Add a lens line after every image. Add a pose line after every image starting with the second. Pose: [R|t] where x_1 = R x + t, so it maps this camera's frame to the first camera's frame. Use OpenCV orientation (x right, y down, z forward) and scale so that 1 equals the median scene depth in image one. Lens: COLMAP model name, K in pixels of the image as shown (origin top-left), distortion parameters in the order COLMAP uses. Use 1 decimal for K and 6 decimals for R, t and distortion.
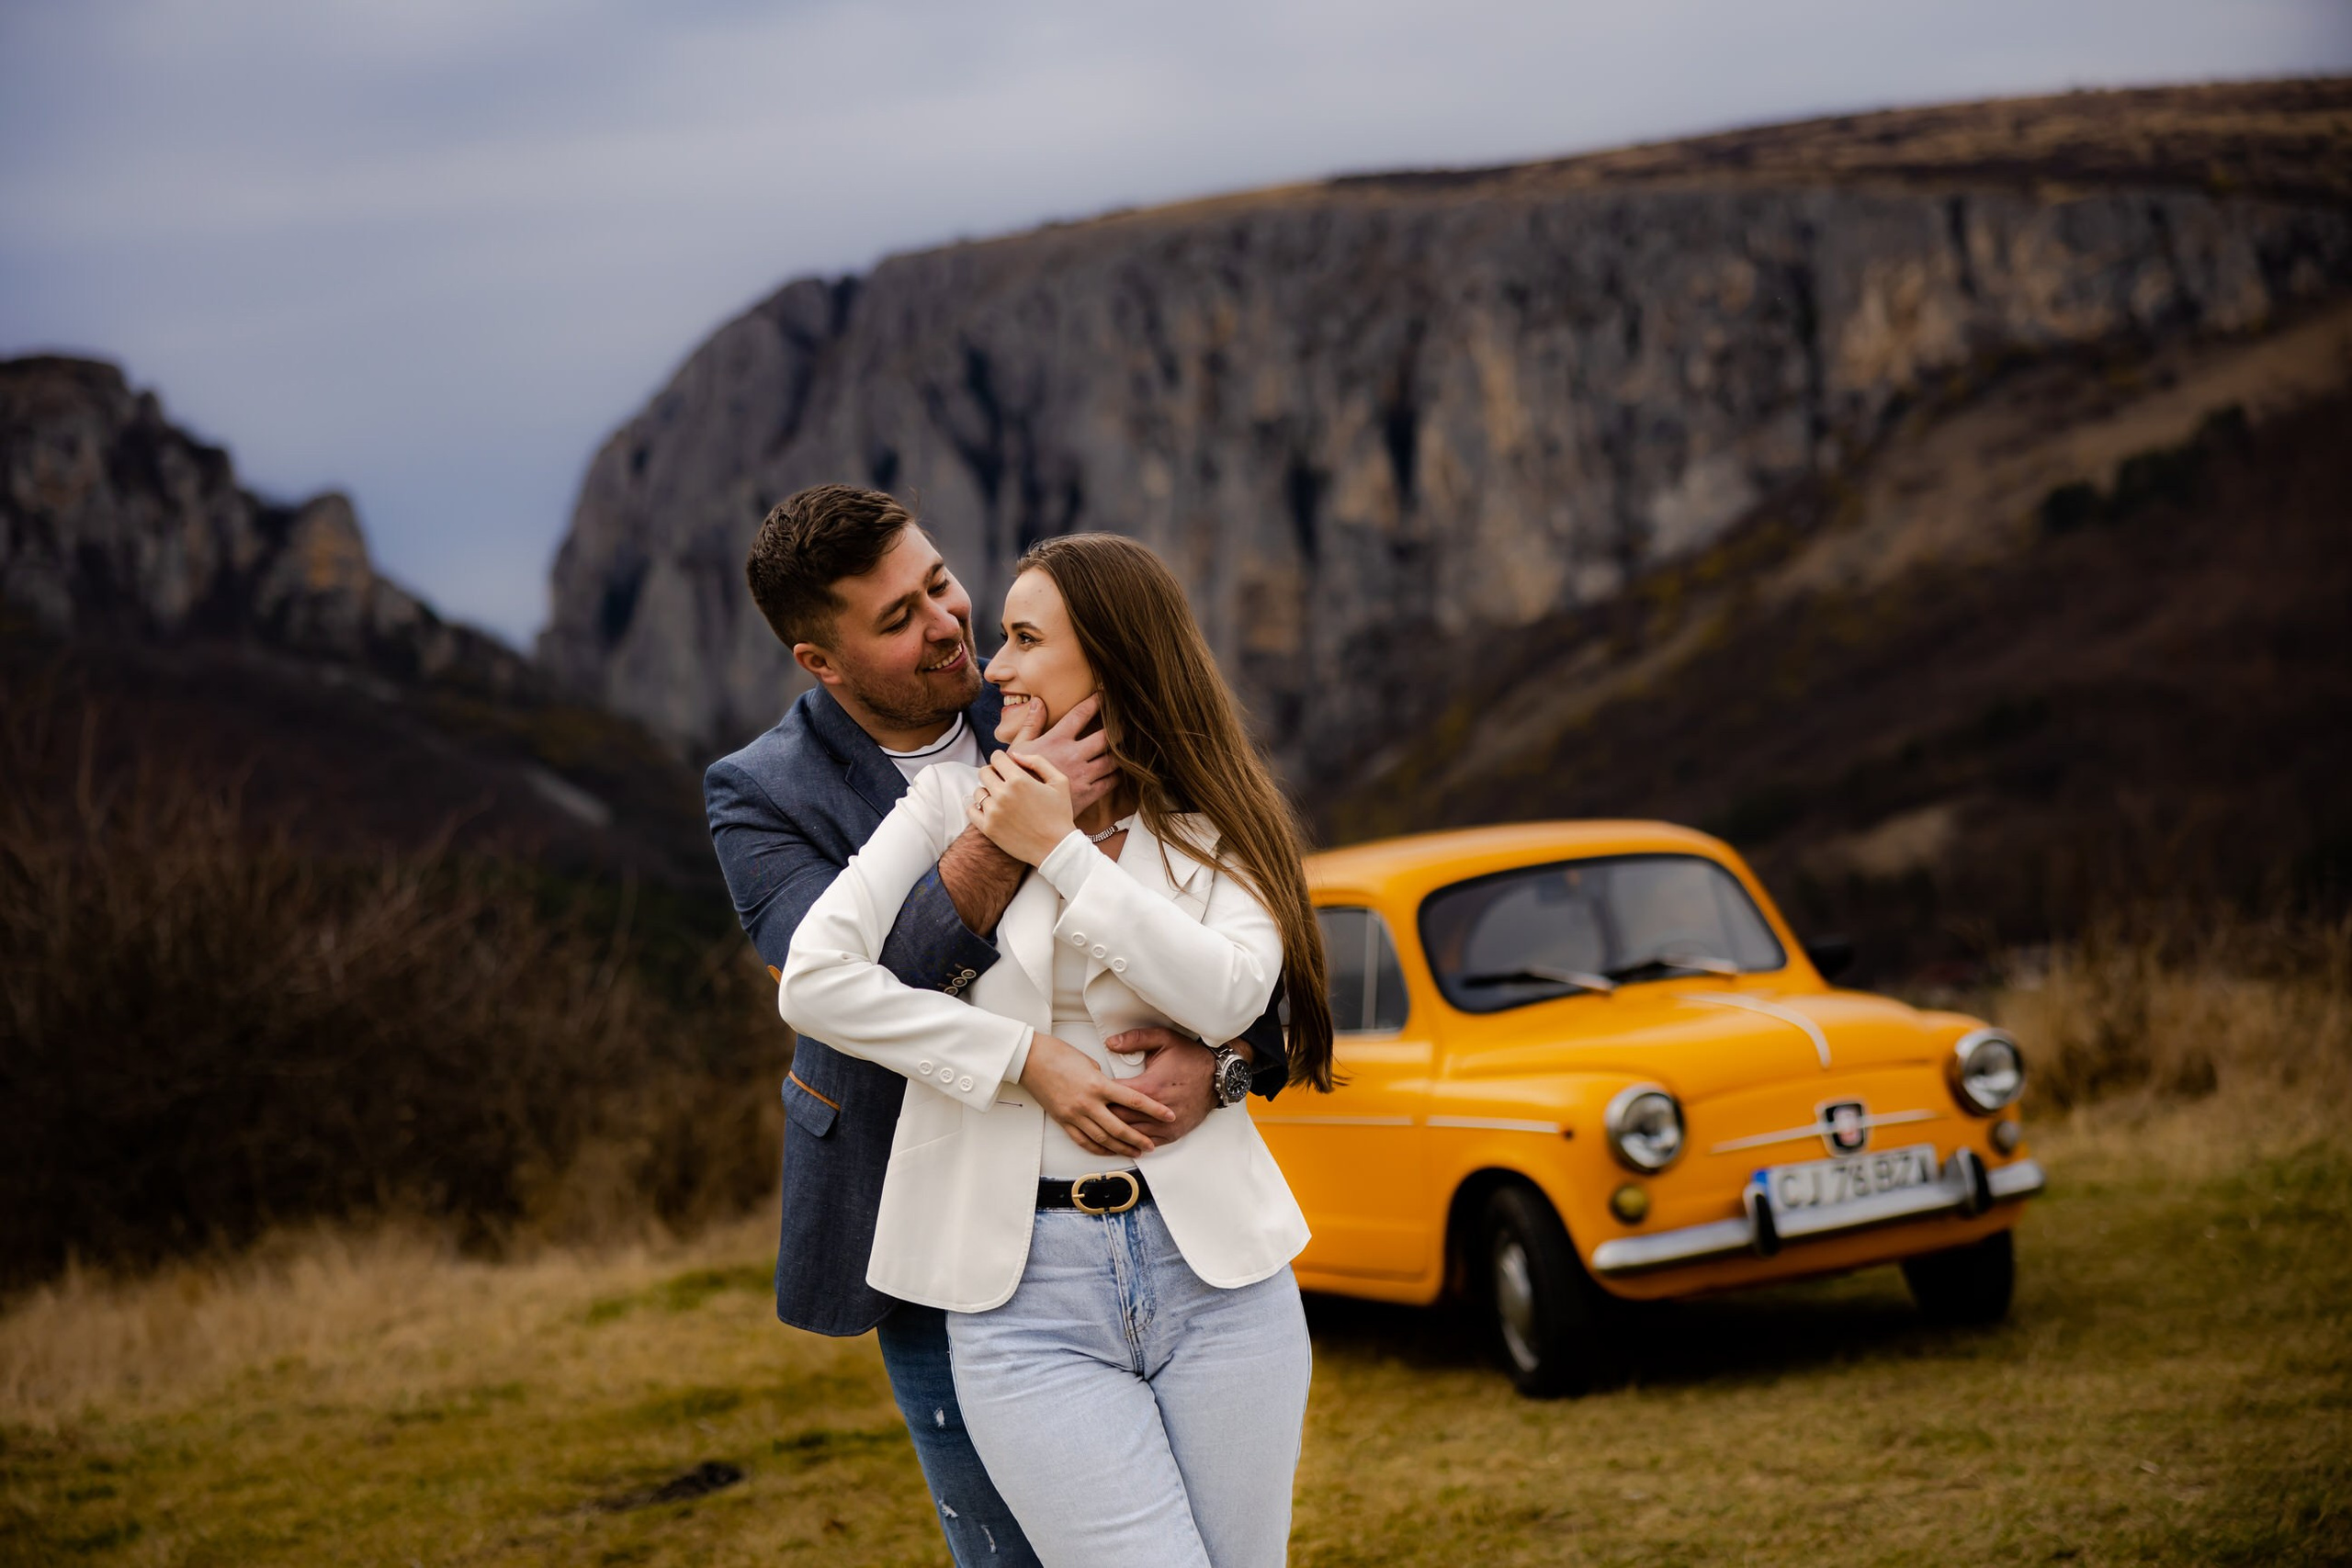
lens RADIAL K [[3576.5, 0, 1171.7], [0, 3576.5, 831.2], [0, 0, 1]] dist [0.018993, -0.137897]
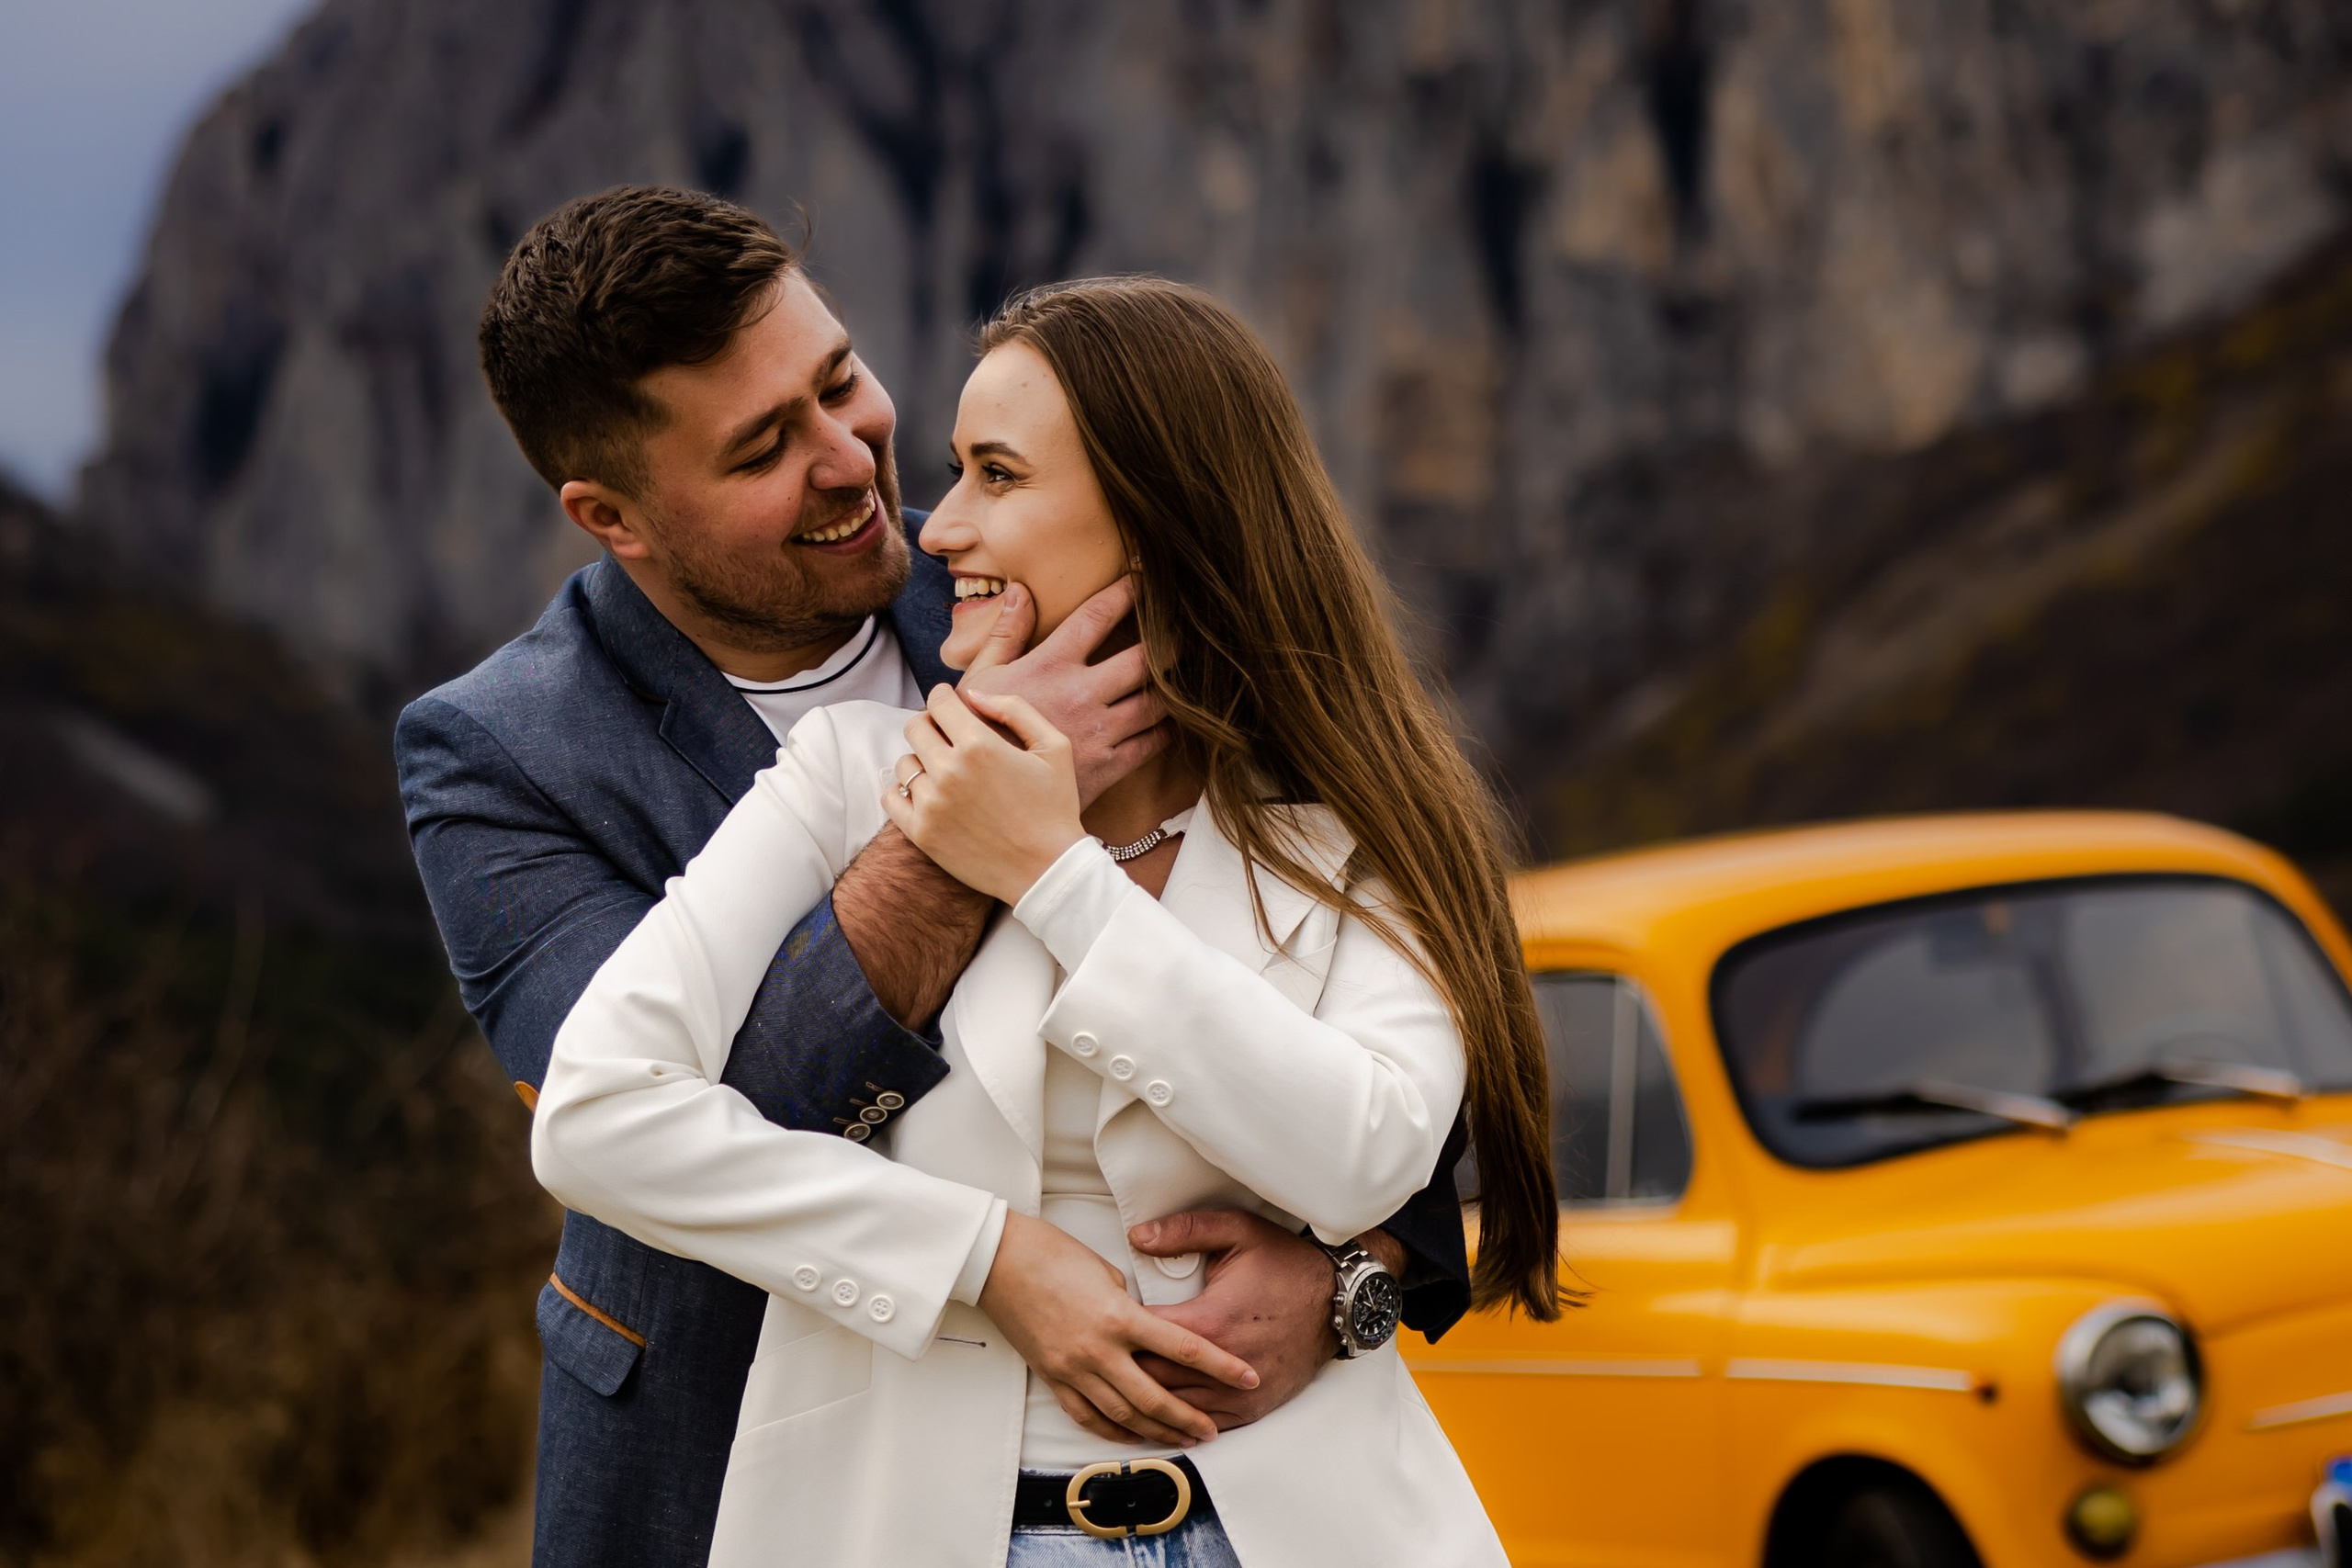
lens RADIAL K [[5873.9, 0, 1176.0], [0, 5873.9, 784.0], [0, 0, 1]] dist [0.063261, 0.160708]
pose [[0.999894, 0.000601, -0.014558, 0.001078], [-0.000674, 0.999987, -0.005005, -0.002836], [0.014555, 0.005014, 0.999882, 0.111359]]
